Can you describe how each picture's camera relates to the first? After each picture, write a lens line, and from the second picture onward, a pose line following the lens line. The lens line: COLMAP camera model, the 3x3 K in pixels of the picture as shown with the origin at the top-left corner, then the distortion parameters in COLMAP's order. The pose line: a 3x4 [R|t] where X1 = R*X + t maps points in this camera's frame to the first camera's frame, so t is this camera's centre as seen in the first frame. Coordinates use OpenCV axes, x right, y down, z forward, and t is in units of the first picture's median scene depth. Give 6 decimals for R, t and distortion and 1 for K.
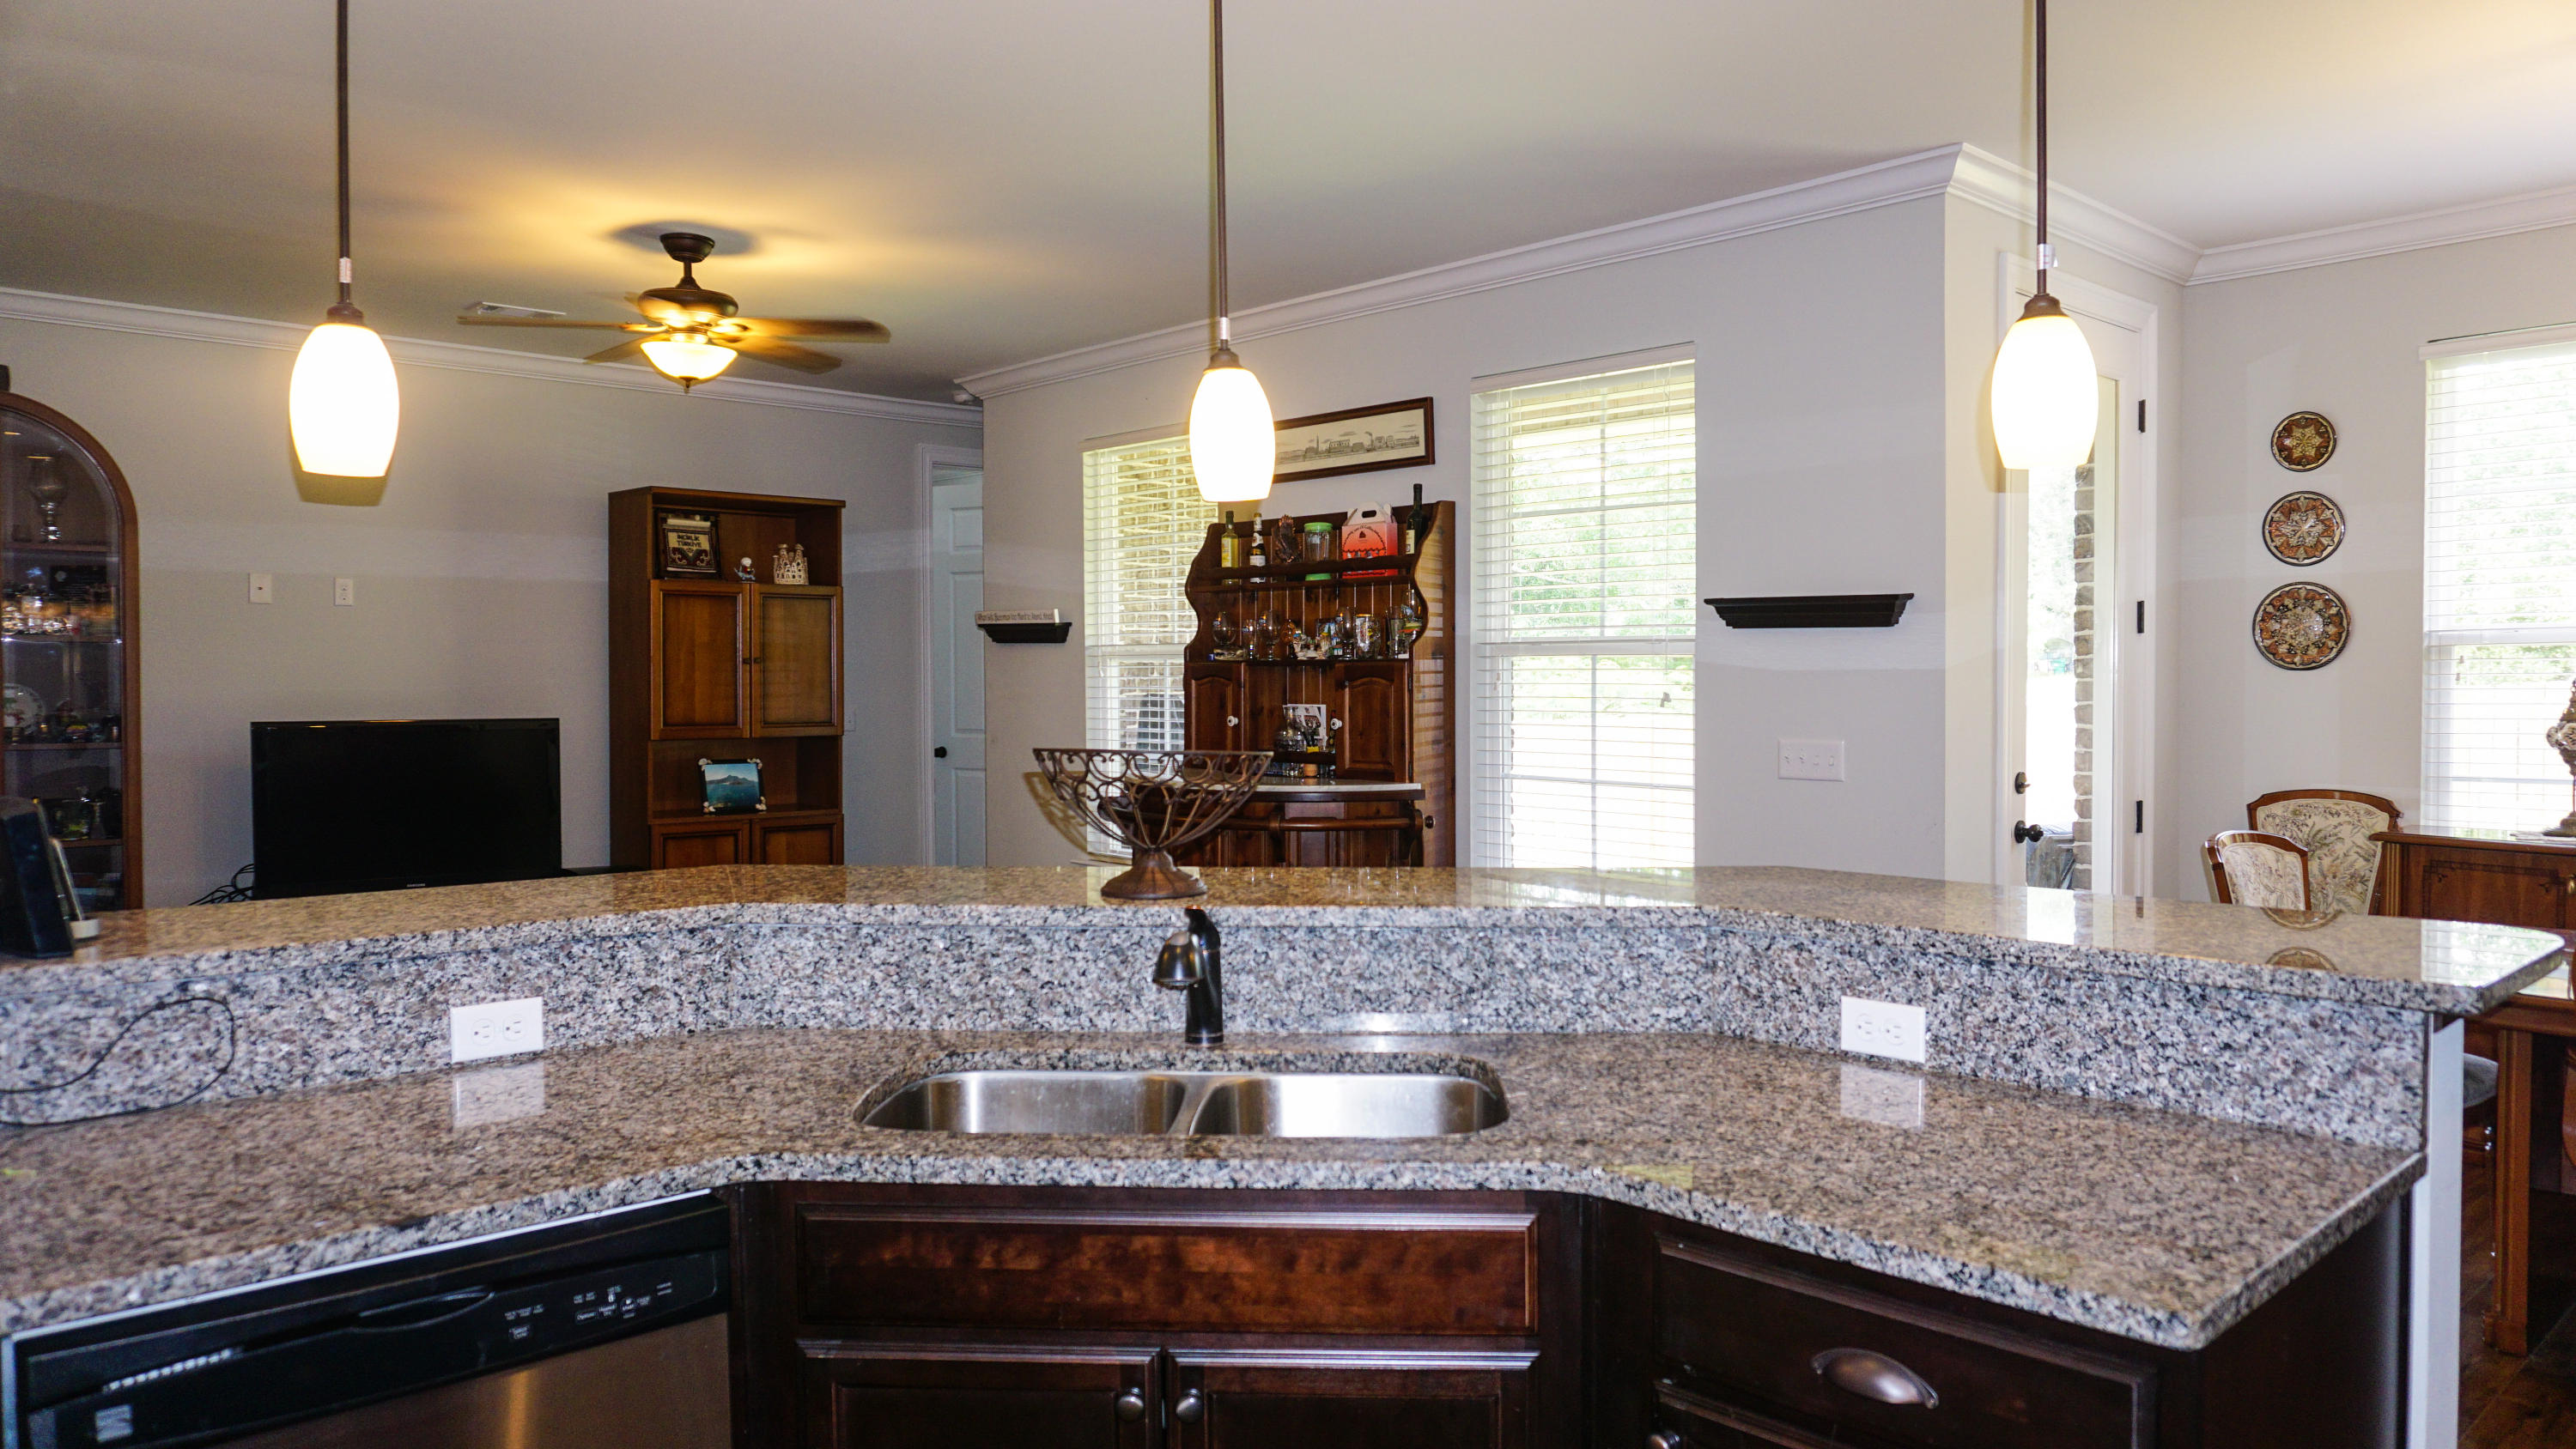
lens RADIAL K [[1759.6, 0, 1288.0], [0, 1759.6, 724.5], [0, 0, 1]] dist [-0.002856, 0.001872]
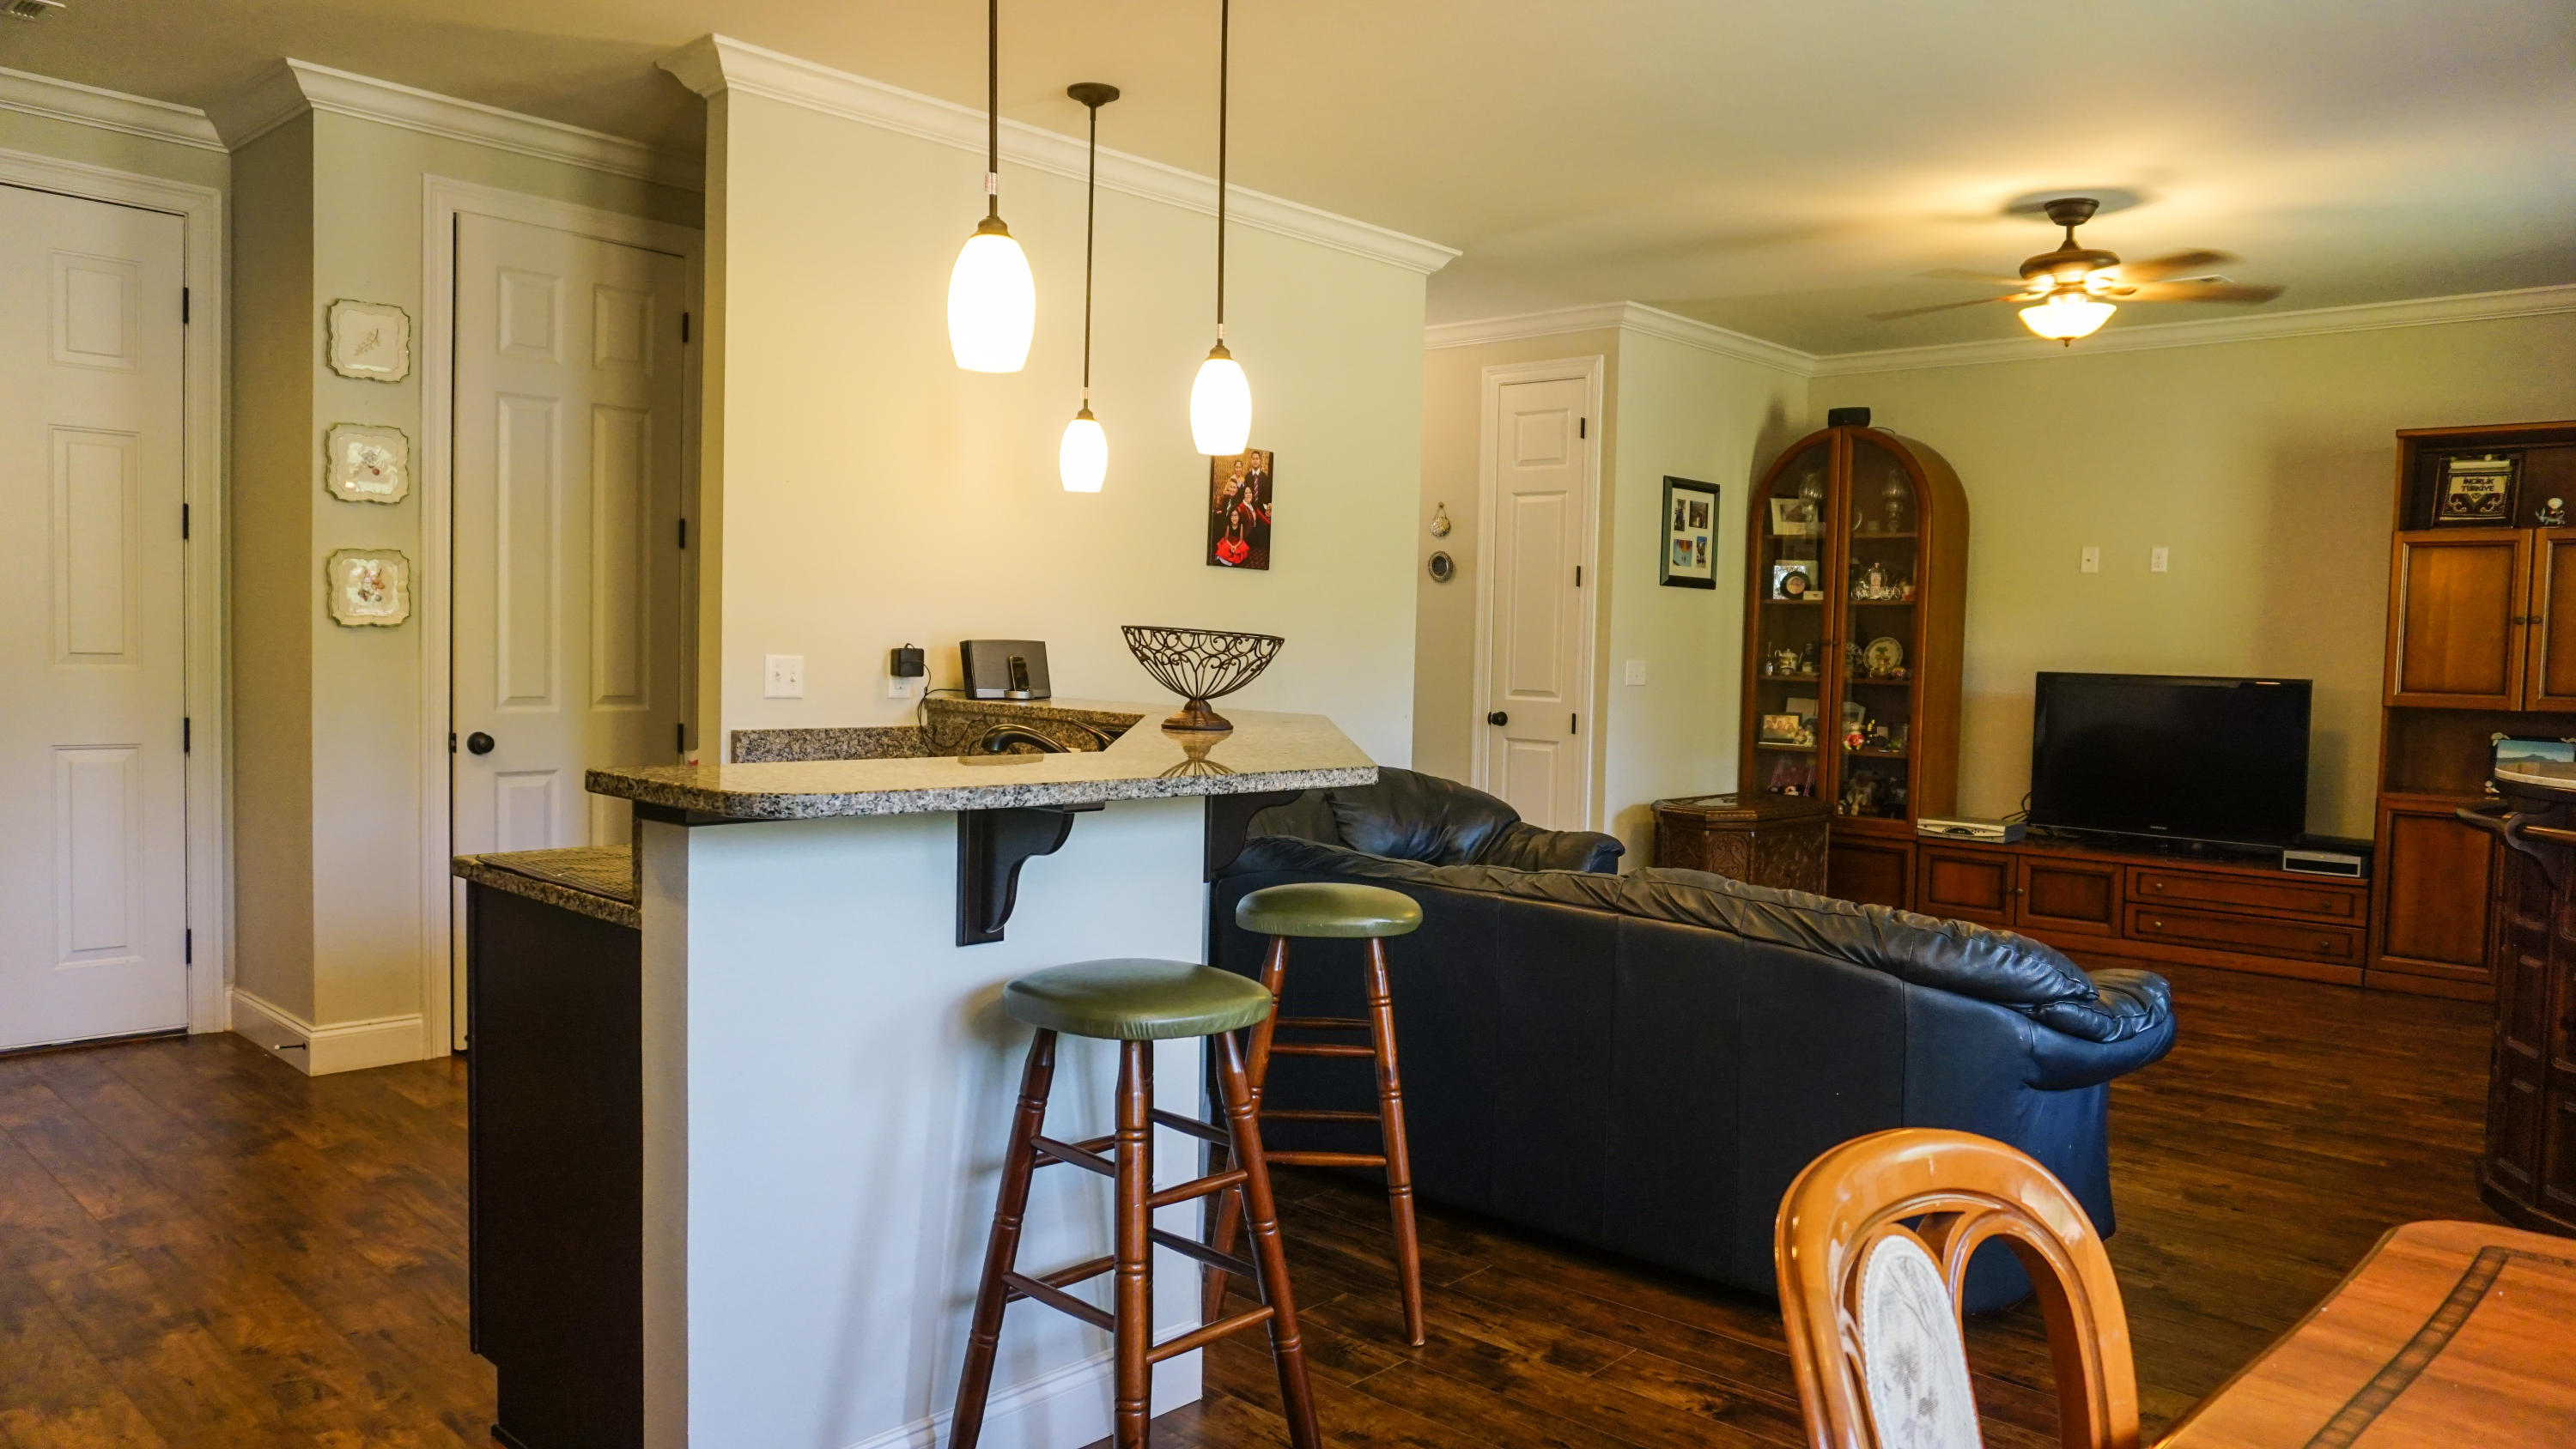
lens RADIAL K [[1759.6, 0, 1288.0], [0, 1759.6, 724.5], [0, 0, 1]] dist [-0.002856, 0.001872]
pose [[0.082944, 0.049886, -0.995305, 0.614447], [-0.054578, 0.997475, 0.045446, 0.009865], [0.995059, 0.050553, 0.085457, 0.420880]]
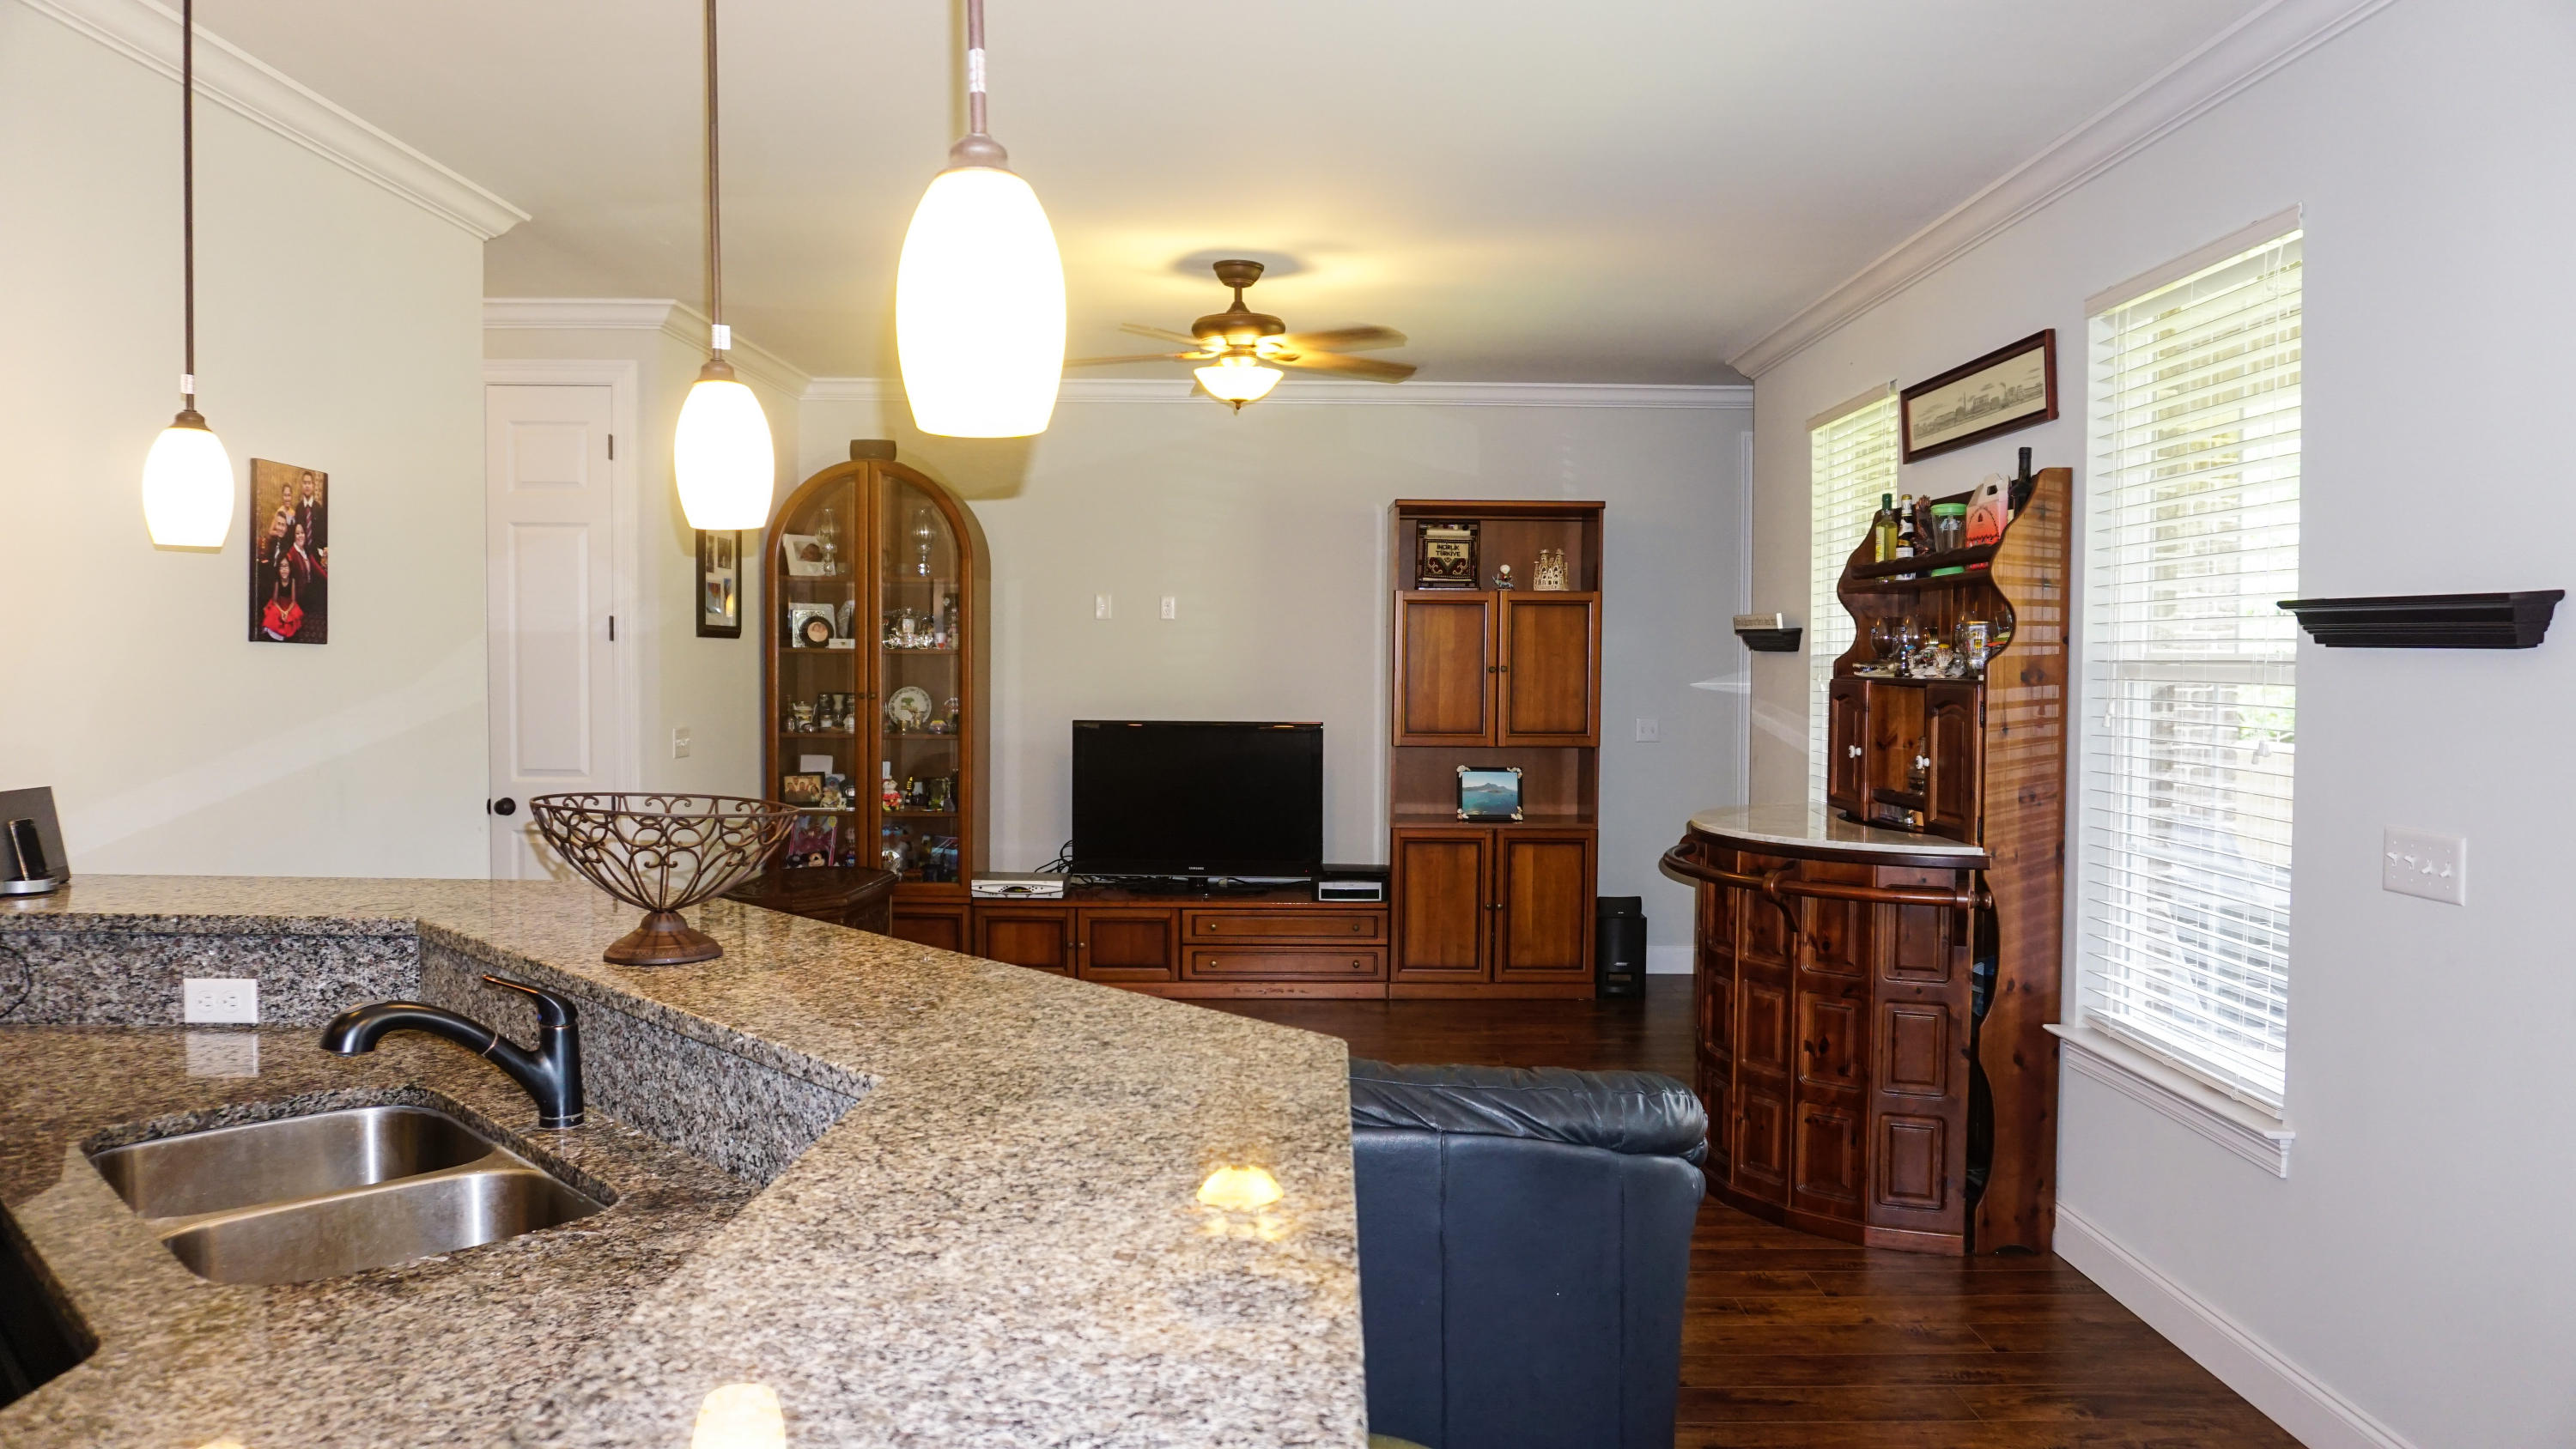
lens RADIAL K [[1764.8, 0, 1288.0], [0, 1764.8, 724.5], [0, 0, 1]] dist [-0.020722, 0.000436]
pose [[0.735794, 0.031680, -0.676464, 0.351535], [-0.028221, 0.999472, 0.016110, -0.022277], [0.676617, 0.007237, 0.736299, 0.237705]]
